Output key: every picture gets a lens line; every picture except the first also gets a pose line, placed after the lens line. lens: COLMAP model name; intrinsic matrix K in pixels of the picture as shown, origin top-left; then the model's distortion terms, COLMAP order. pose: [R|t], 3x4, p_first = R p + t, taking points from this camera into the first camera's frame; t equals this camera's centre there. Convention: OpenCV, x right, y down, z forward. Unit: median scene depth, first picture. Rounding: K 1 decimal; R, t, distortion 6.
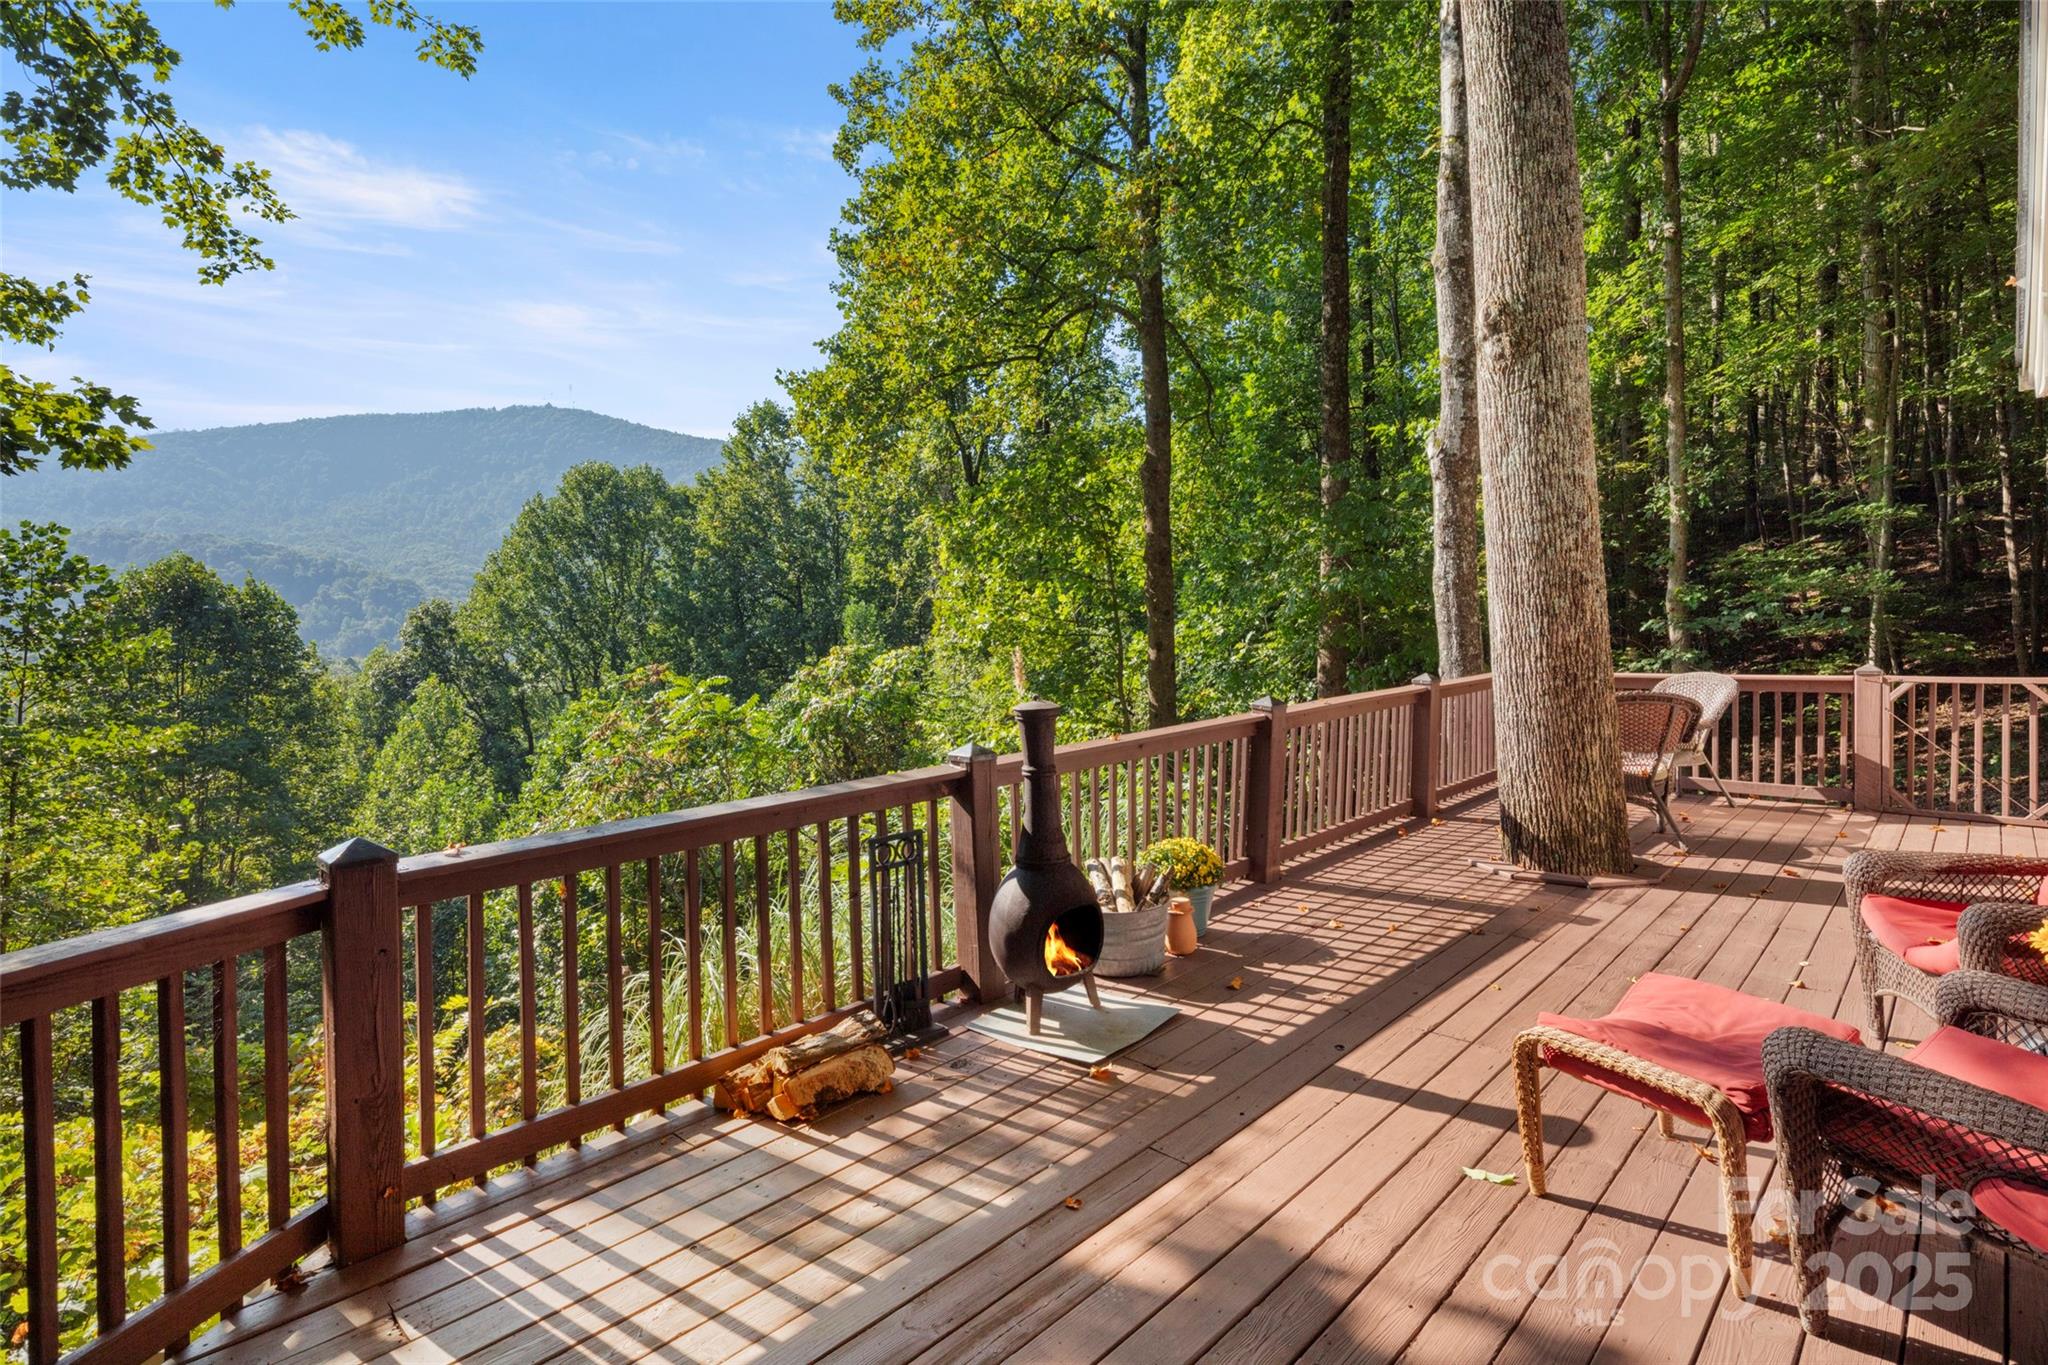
lens RADIAL K [[1003.7, 0, 1044.5], [0, 1003.7, 667.1], [0, 0, 1]] dist [0.003617, -0.003044]
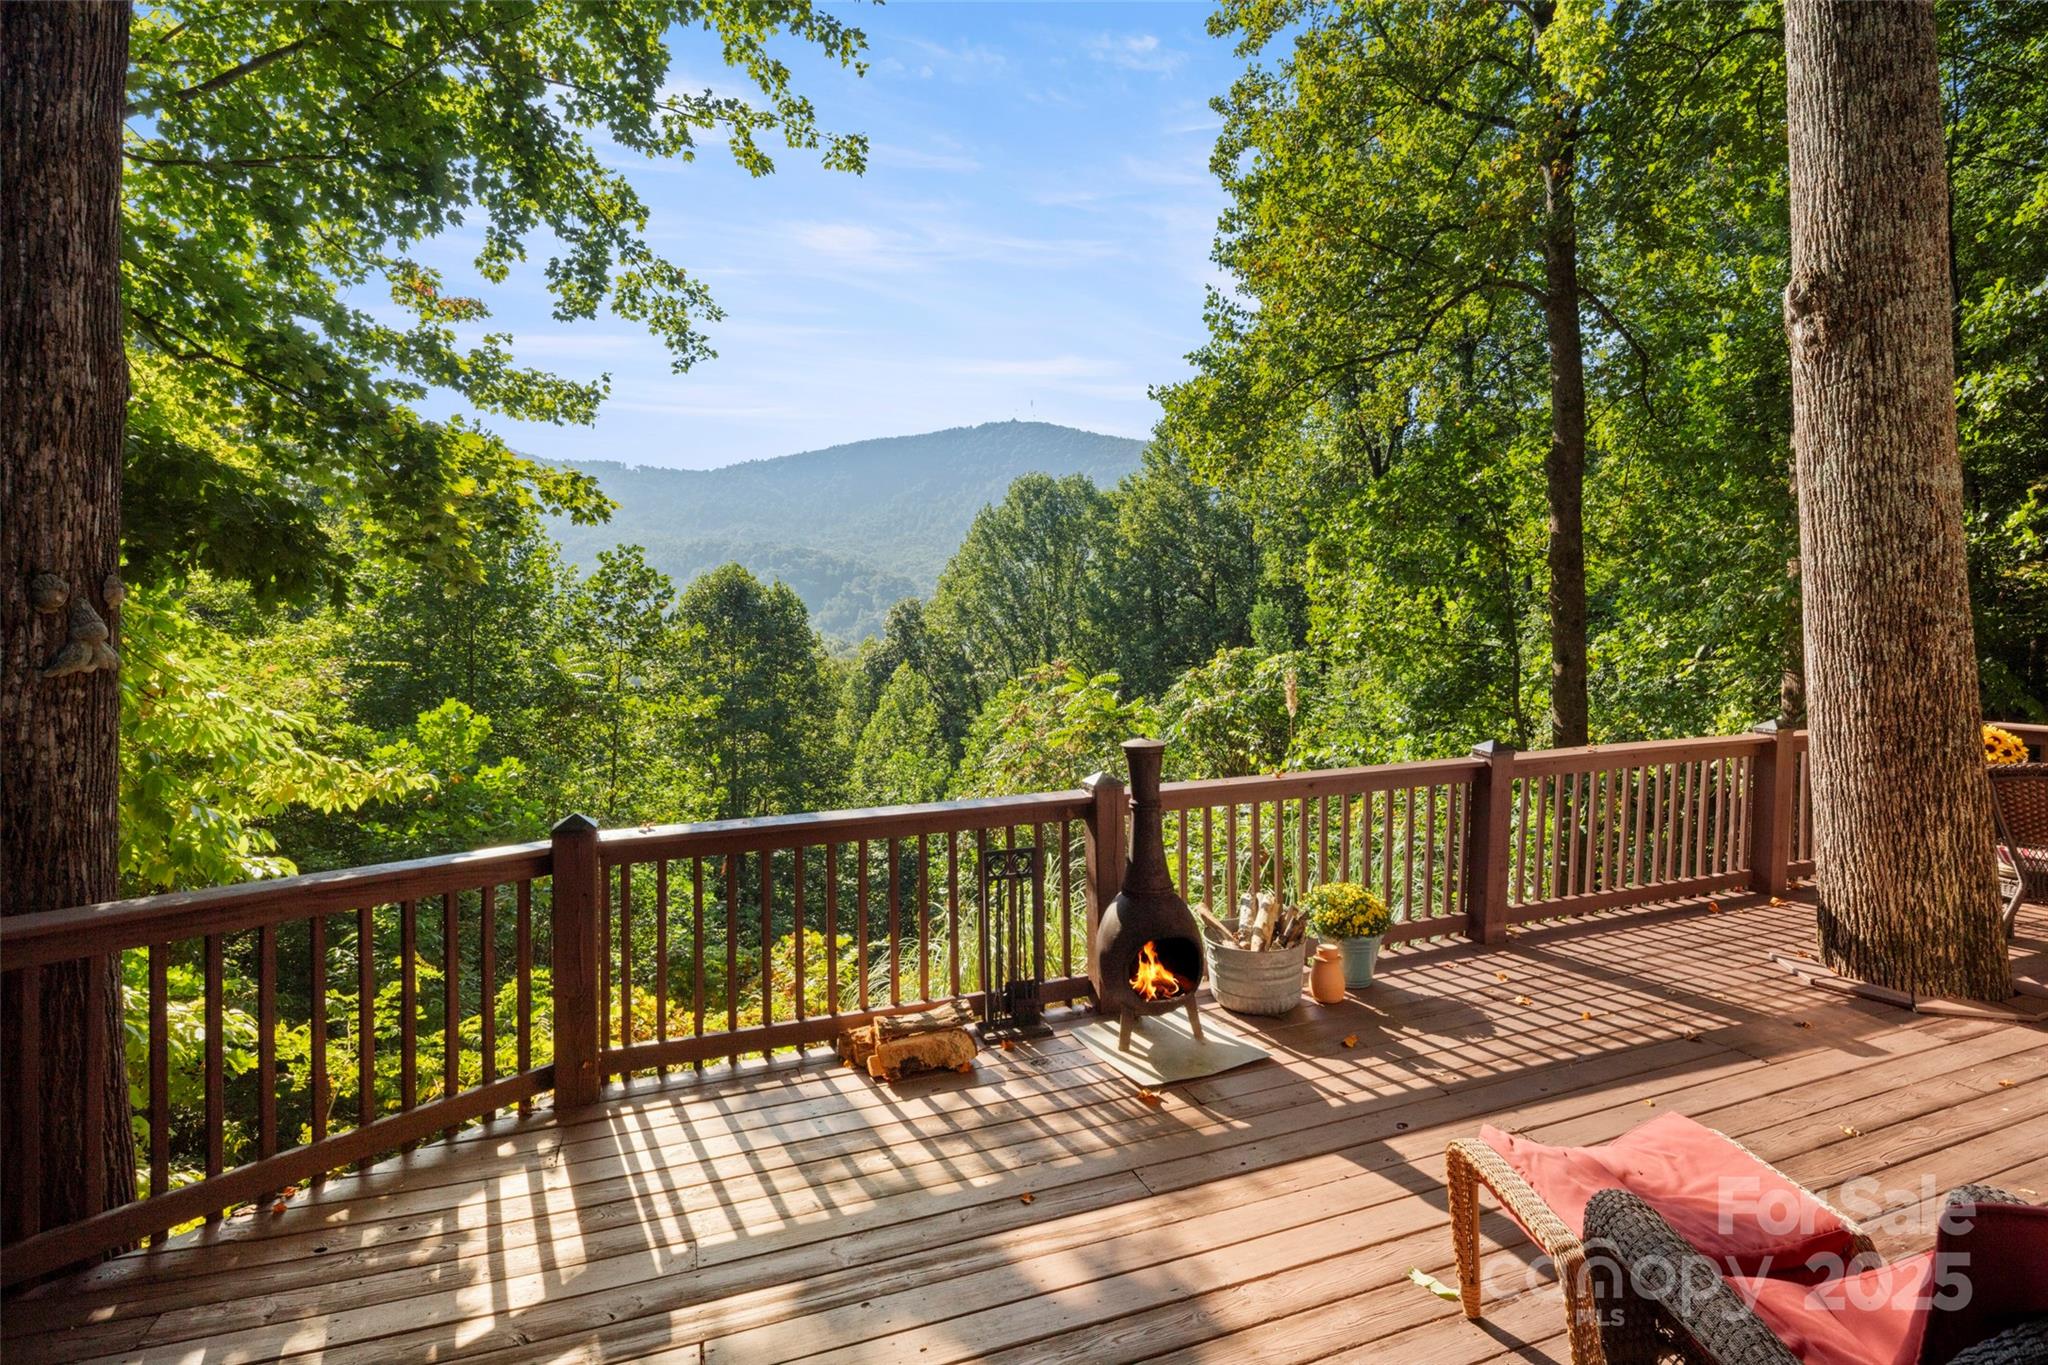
lens RADIAL K [[1003.7, 0, 1018.6], [0, 1003.7, 677.3], [0, 0, 1]] dist [0.003617, -0.003044]
pose [[0.902850, 0.037779, -0.428292, 0.171713], [-0.032137, 0.999275, 0.020398, -0.025339], [0.428753, -0.004653, 0.903410, -0.005703]]
